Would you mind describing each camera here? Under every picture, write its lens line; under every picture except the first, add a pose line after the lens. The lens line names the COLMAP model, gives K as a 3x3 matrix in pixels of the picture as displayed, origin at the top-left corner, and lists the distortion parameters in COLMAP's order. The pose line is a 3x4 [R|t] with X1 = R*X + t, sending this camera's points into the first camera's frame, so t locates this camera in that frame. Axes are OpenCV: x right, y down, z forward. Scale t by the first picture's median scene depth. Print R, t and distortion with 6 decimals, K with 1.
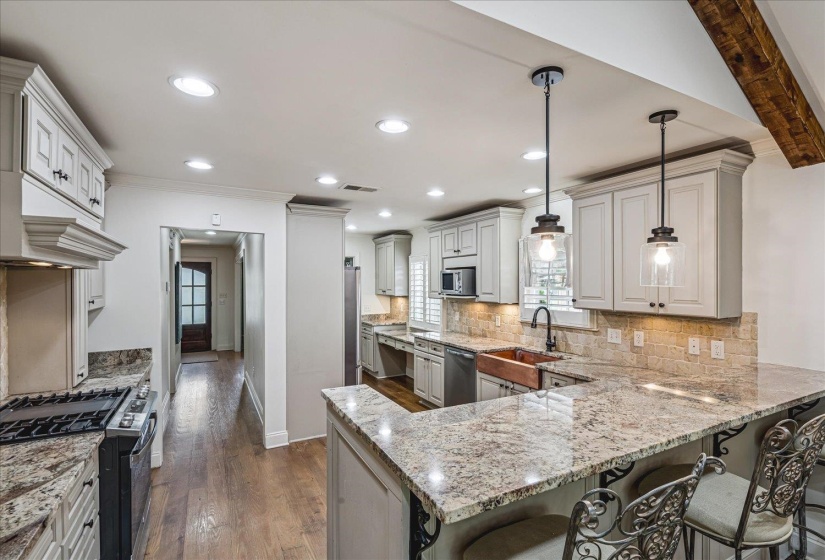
lens RADIAL K [[380.2, 0, 408.5], [0, 380.2, 281.8], [0, 0, 1]] dist [-0.004256, 0.001494]
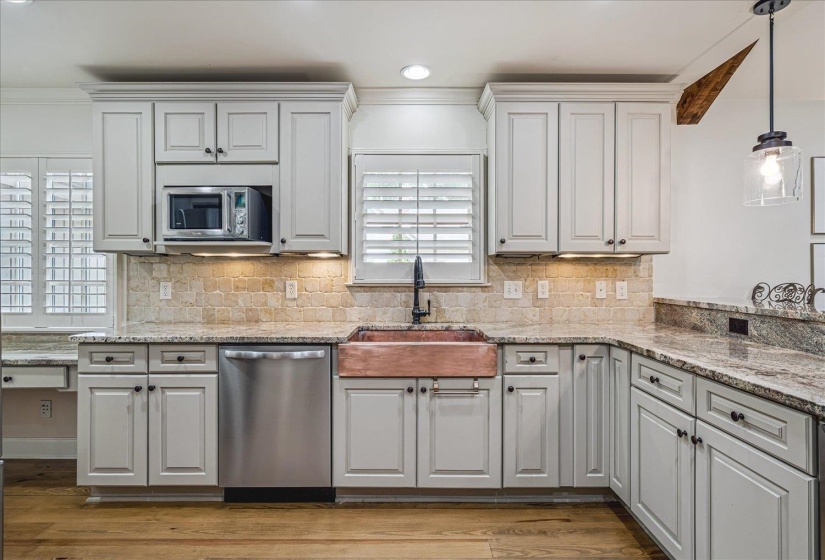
lens RADIAL K [[380.2, 0, 409.1], [0, 380.2, 277.6], [0, 0, 1]] dist [-0.004256, 0.001494]
pose [[0.466616, -0.001149, 0.884459, -0.258501], [-0.007729, 0.999956, 0.005376, 0.106730], [-0.884426, -0.009345, 0.466586, 0.763915]]
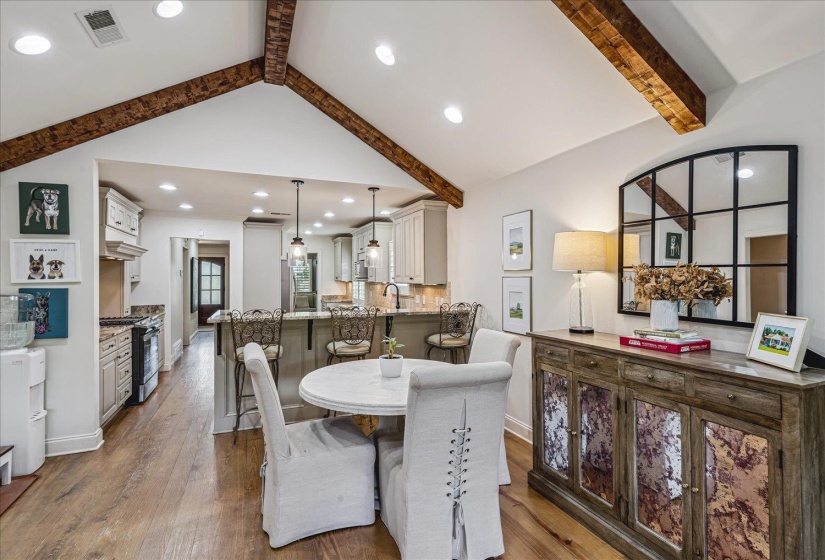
lens RADIAL K [[380.2, 0, 408.0], [0, 380.2, 272.9], [0, 0, 1]] dist [-0.004256, 0.001494]
pose [[0.995931, -0.000816, -0.090113, 0.619298], [-0.000003, 0.999959, -0.009088, 0.037770], [0.090116, 0.009051, 0.995890, -0.674253]]
